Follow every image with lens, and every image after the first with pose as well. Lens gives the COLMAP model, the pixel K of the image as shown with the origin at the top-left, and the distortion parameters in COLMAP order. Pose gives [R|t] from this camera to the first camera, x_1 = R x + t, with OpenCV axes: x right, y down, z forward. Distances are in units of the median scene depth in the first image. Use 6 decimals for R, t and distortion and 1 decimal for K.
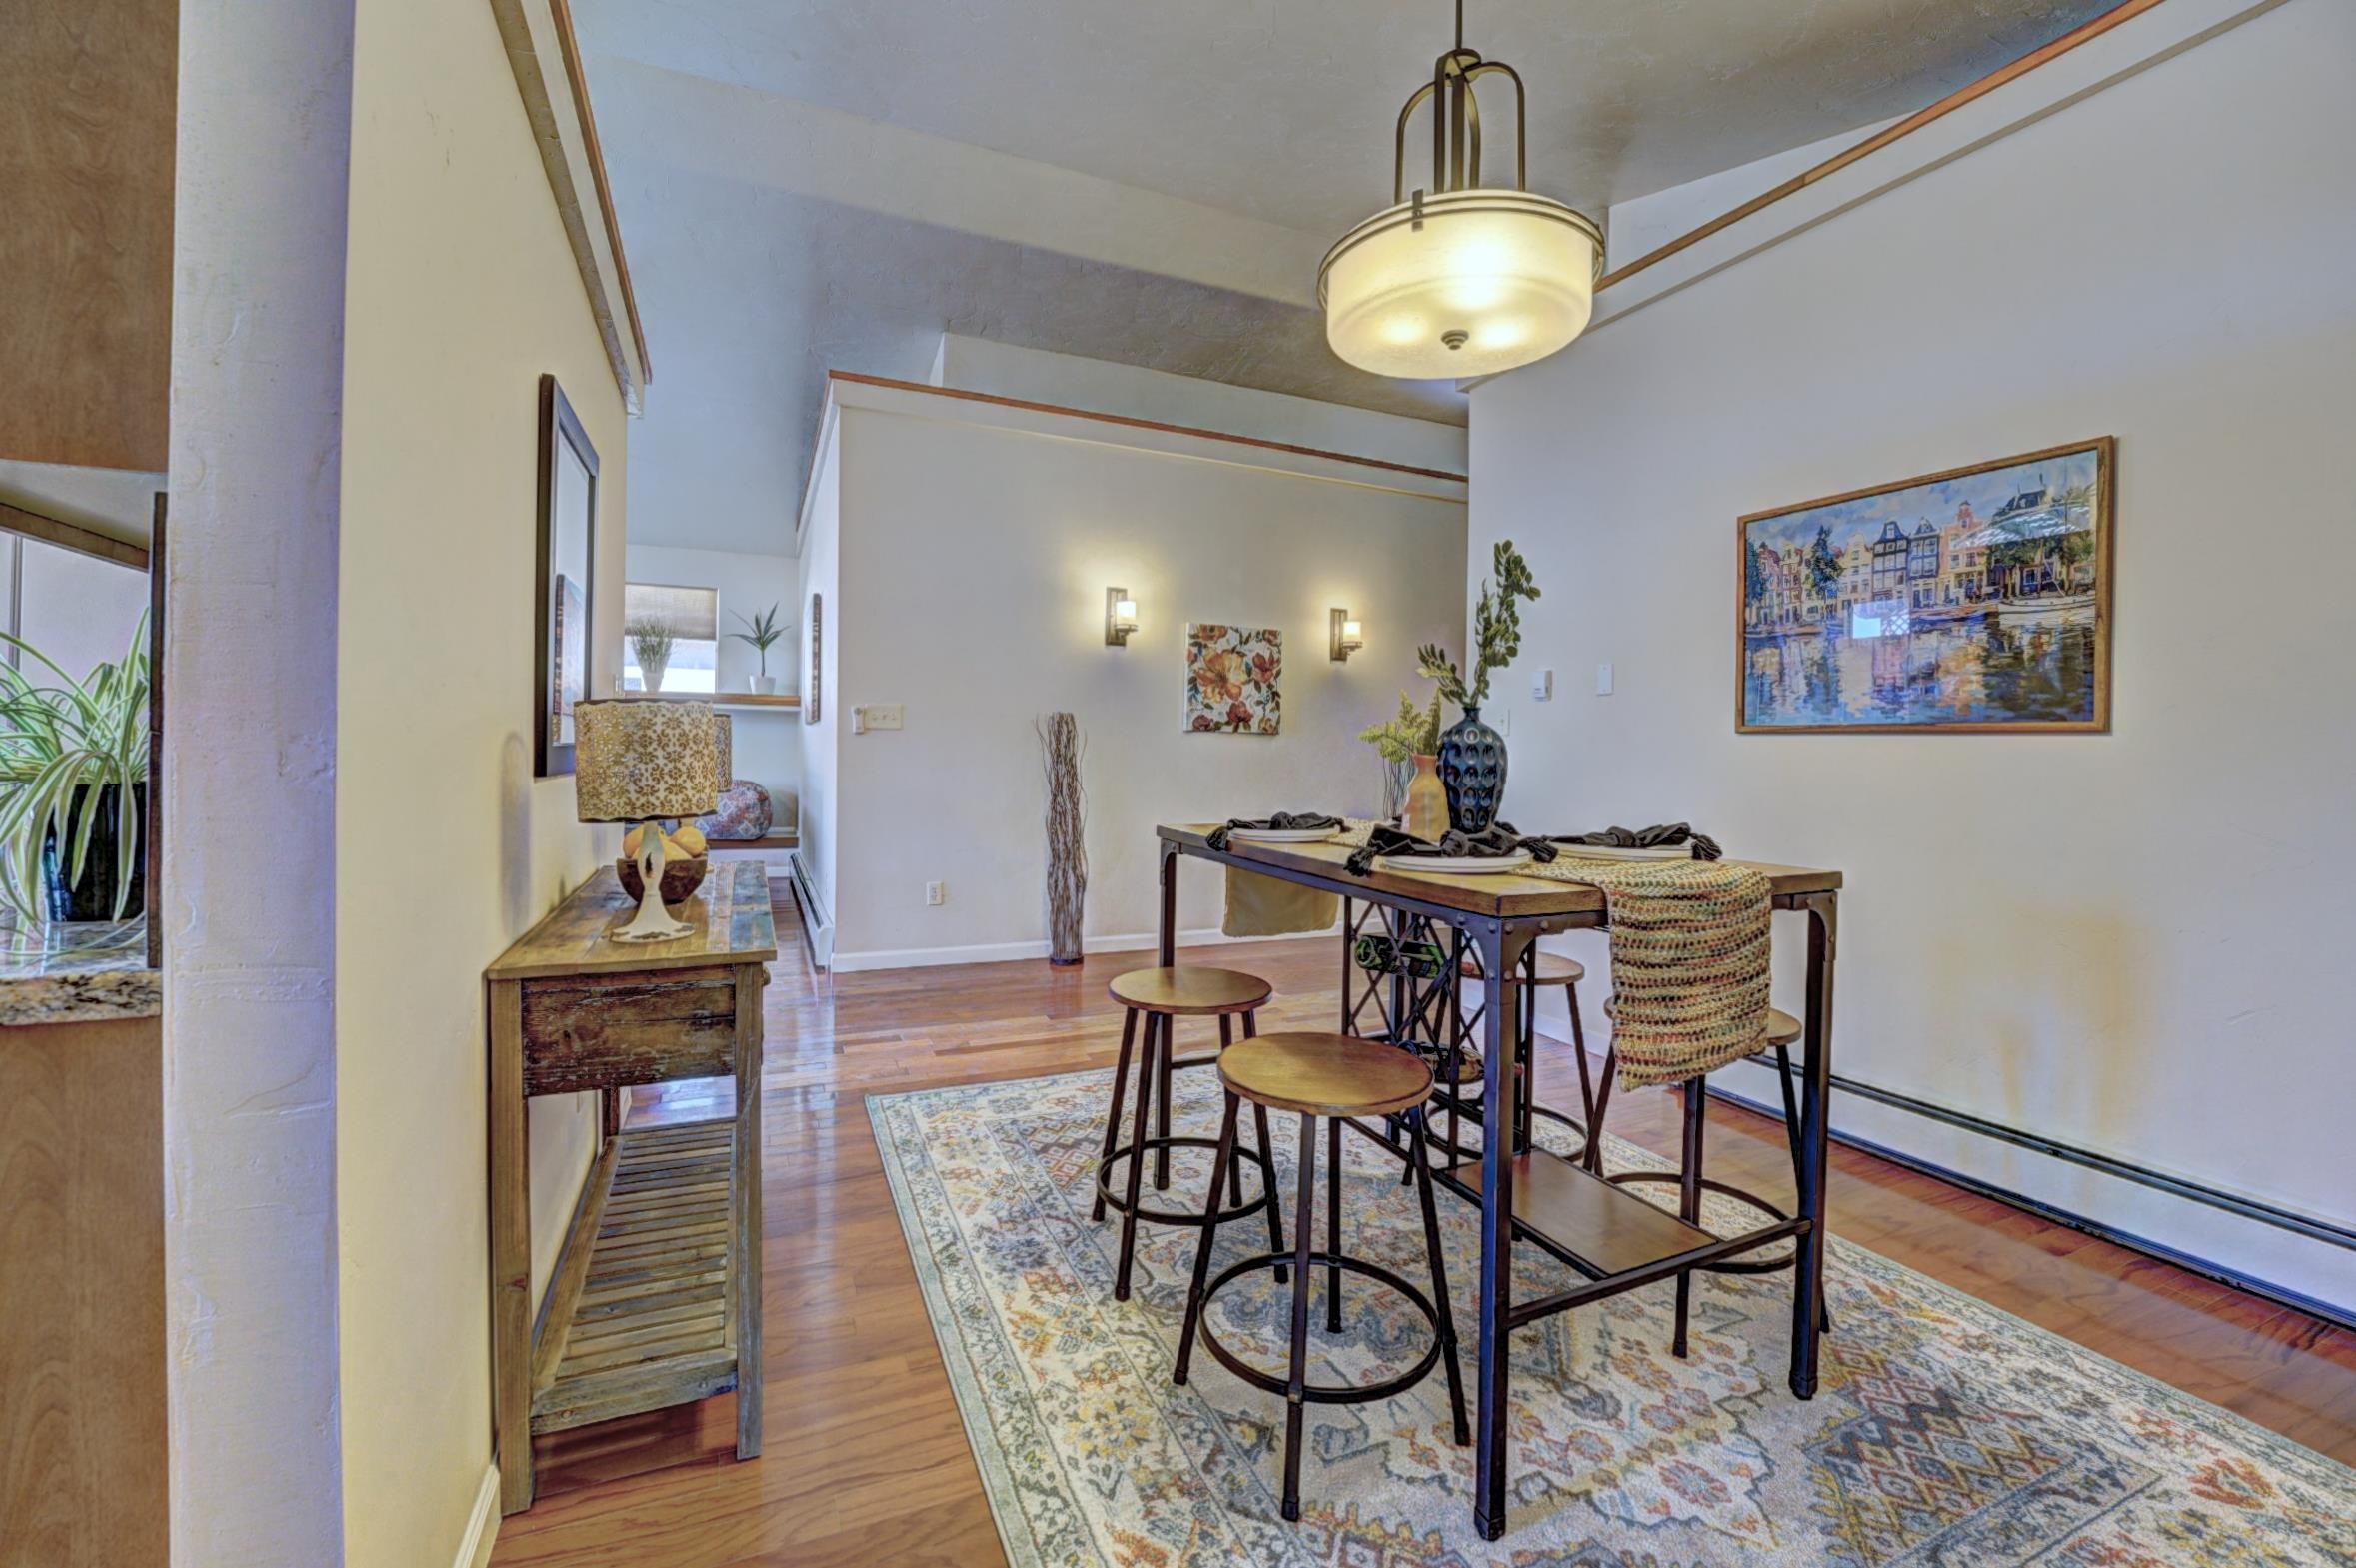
lens RADIAL K [[957.3, 0, 1176.5], [0, 957.3, 774.9], [0, 0, 1]] dist [-0.026113, -0.000060]
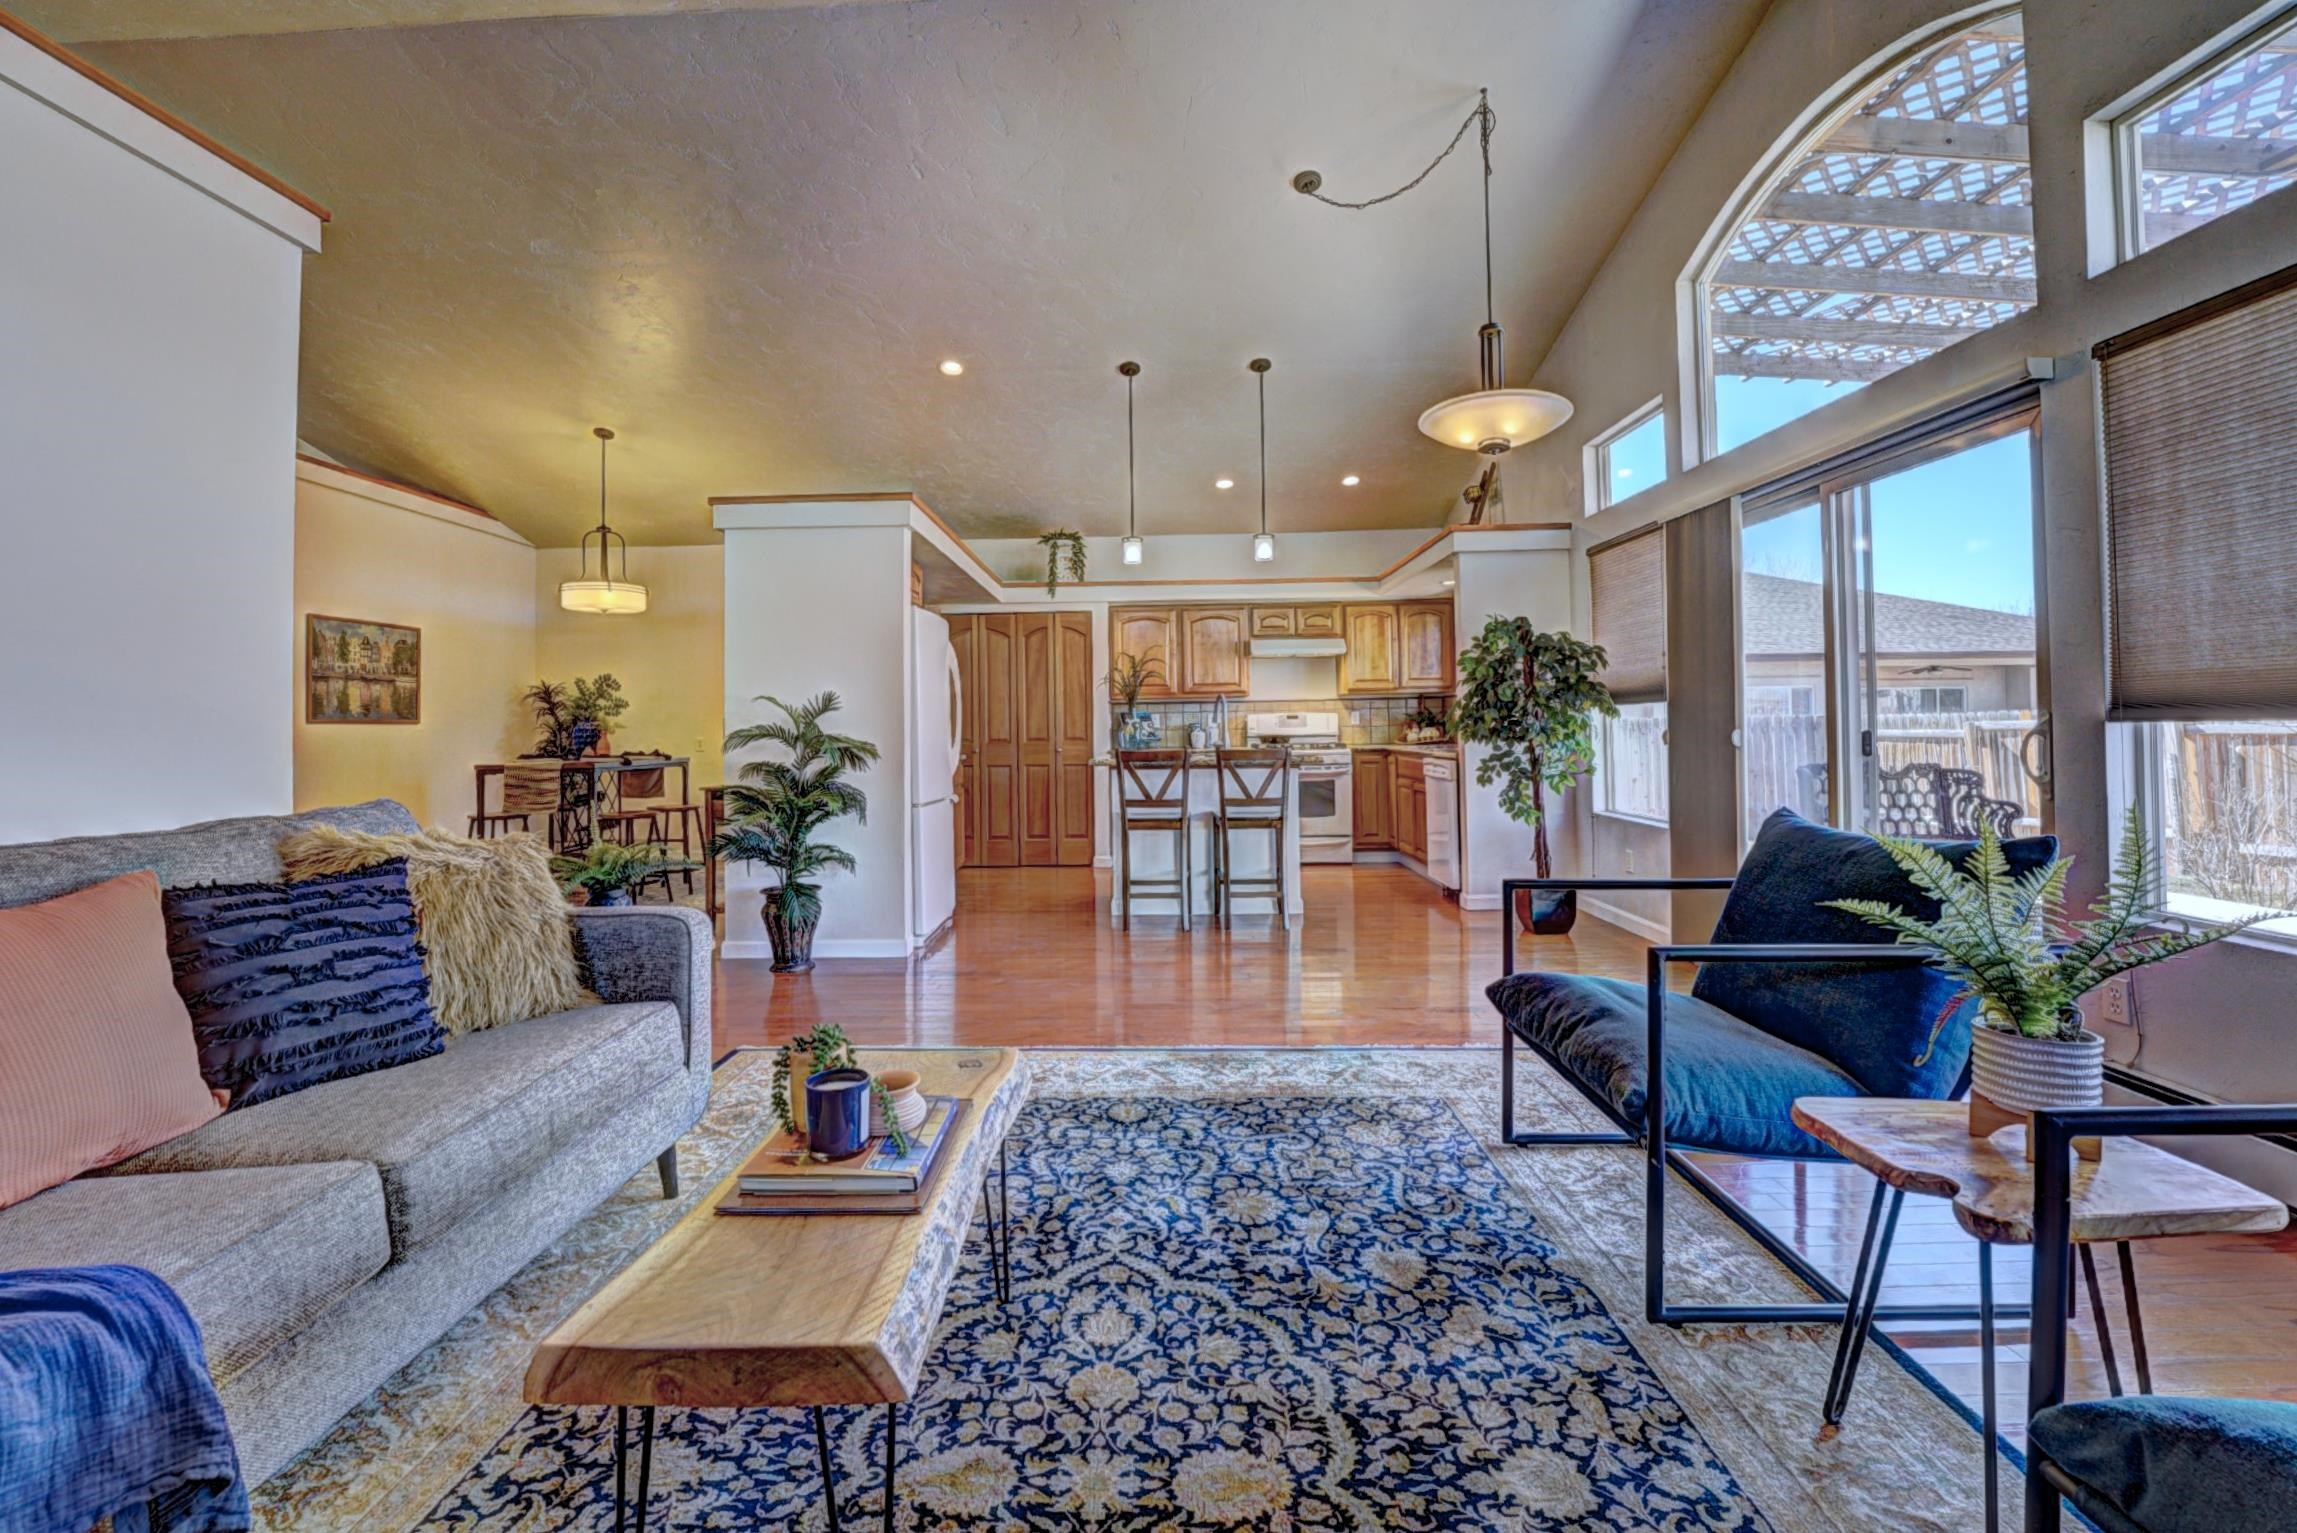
lens RADIAL K [[957.5, 0, 1130.2], [0, 957.5, 718.6], [0, 0, 1]] dist [-0.027712, 0.000276]
pose [[-0.902633, -0.001735, 0.430409, -1.957083], [0.009351, 0.999677, 0.023641, -0.090609], [-0.430310, 0.025363, -0.902325, 2.218562]]
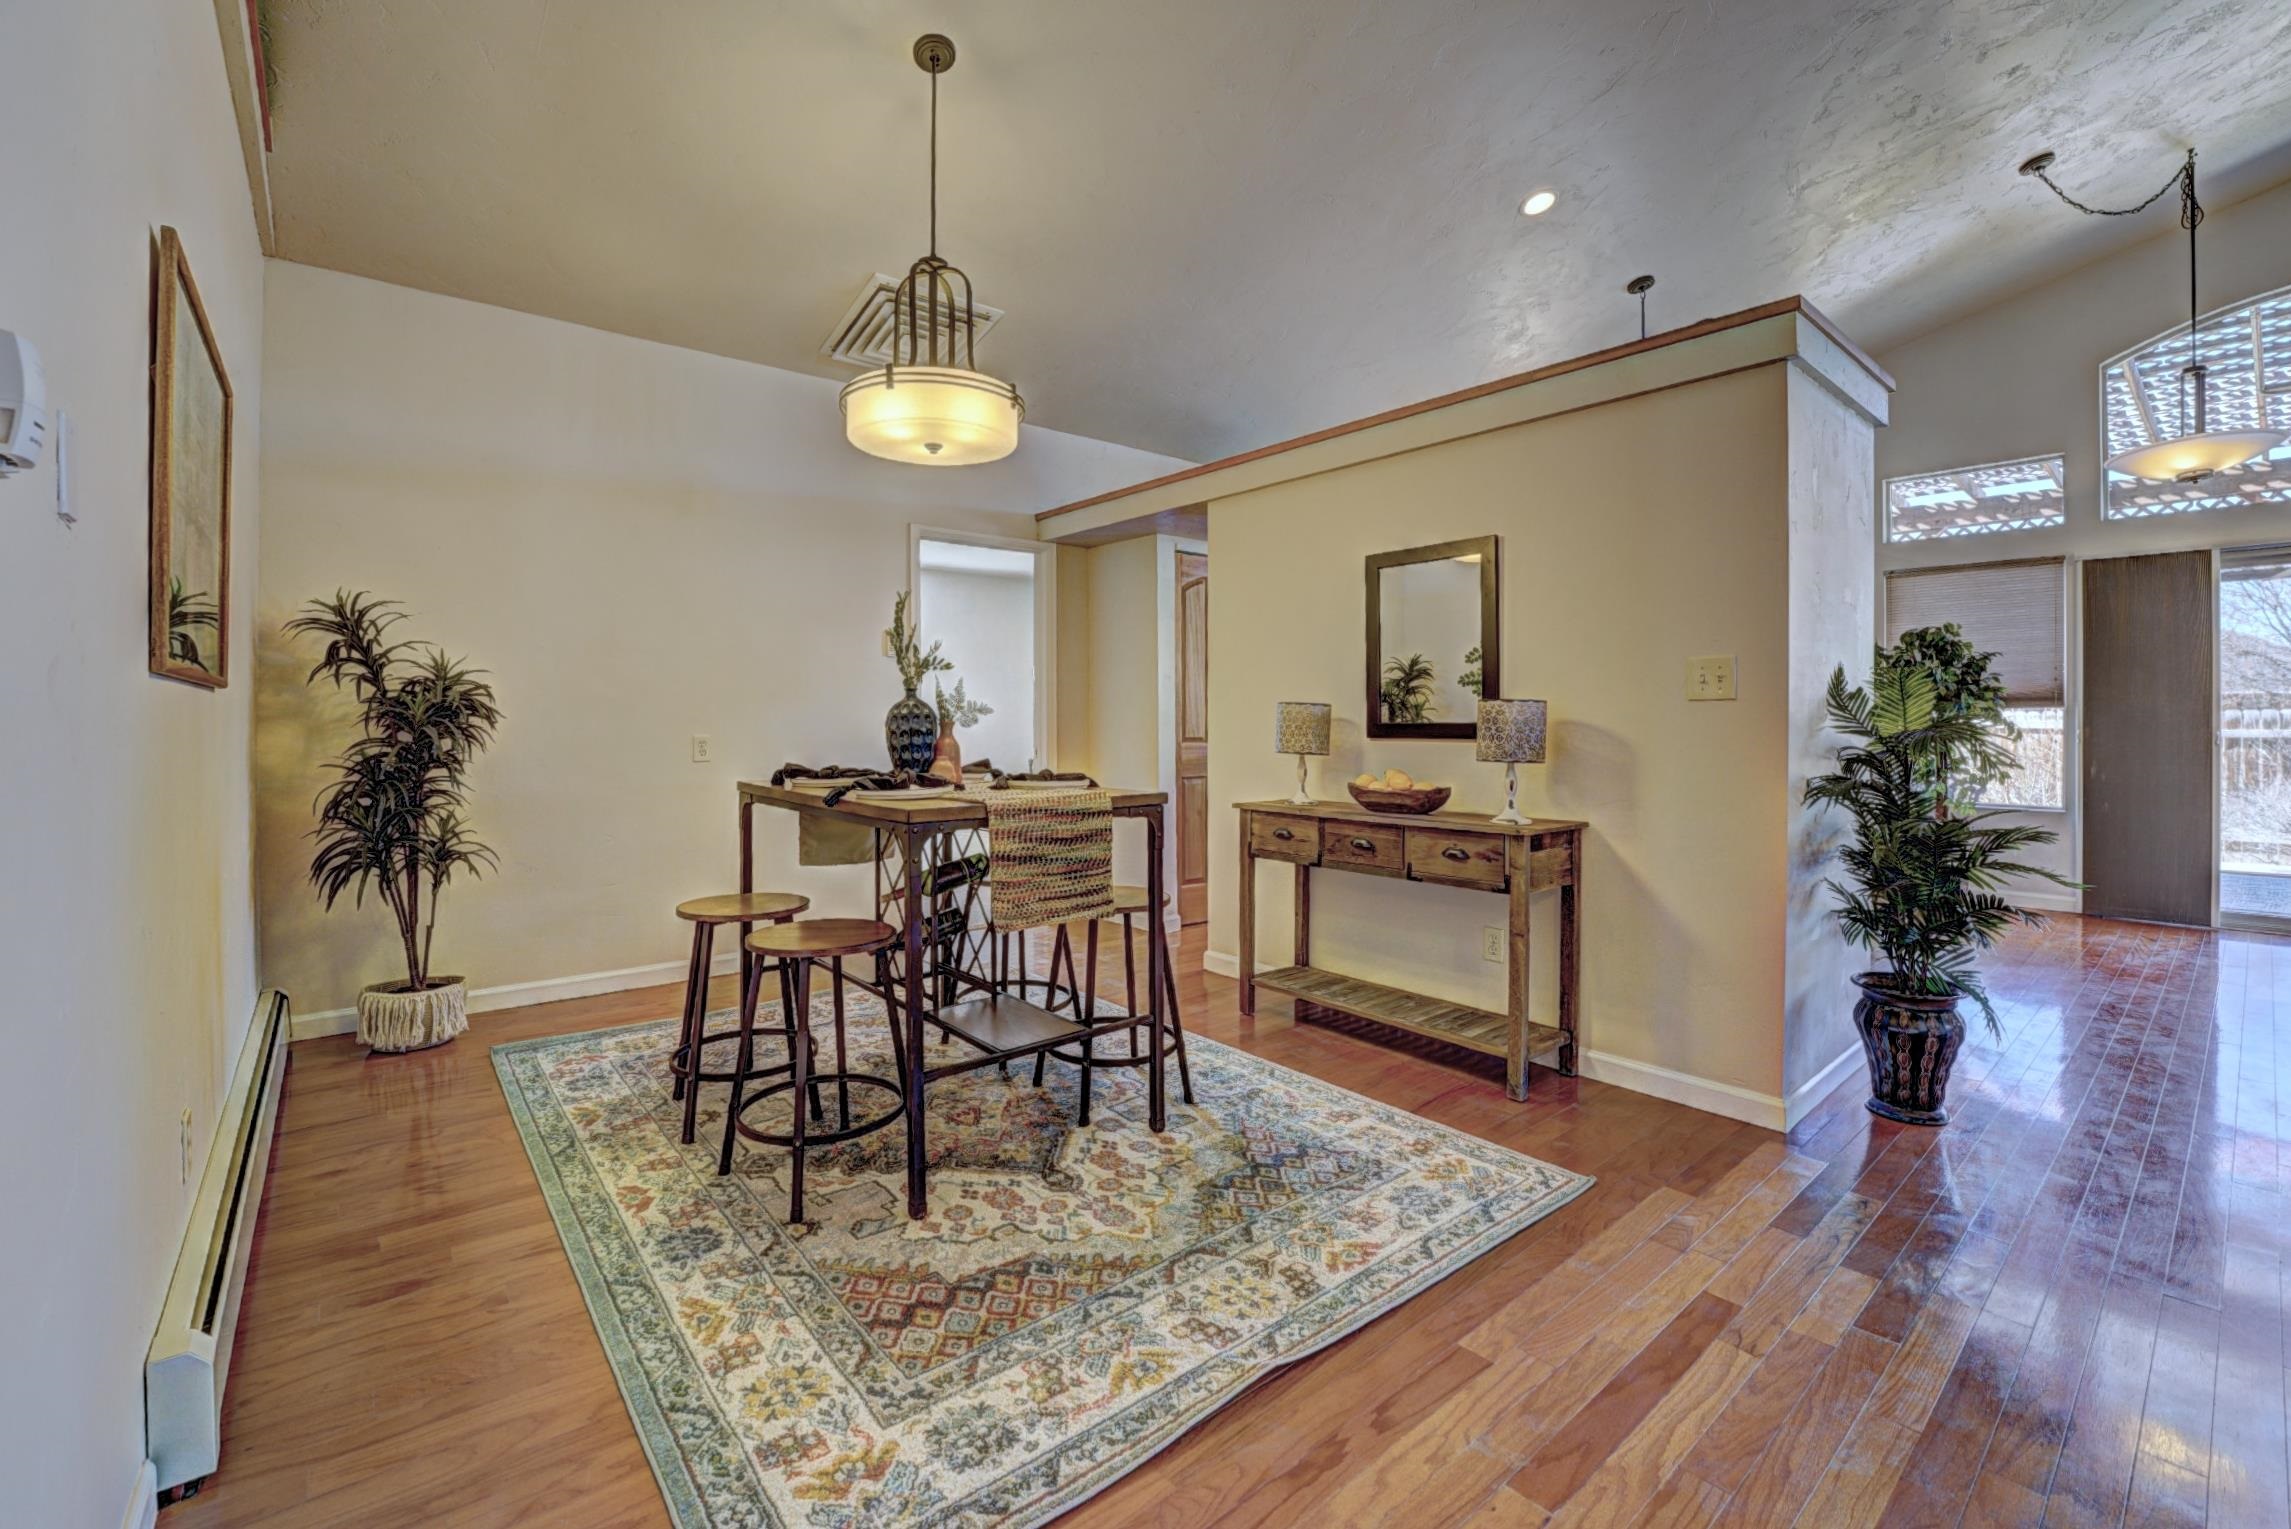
lens RADIAL K [[970.9, 0, 1123.7], [0, 970.9, 761.6], [0, 0, 1]] dist [-0.028112, -0.000054]
pose [[-0.965669, -0.003184, -0.259756, 0.268921], [-0.019011, 0.998110, 0.058439, -0.038905], [0.259079, 0.061371, -0.963904, 1.748456]]
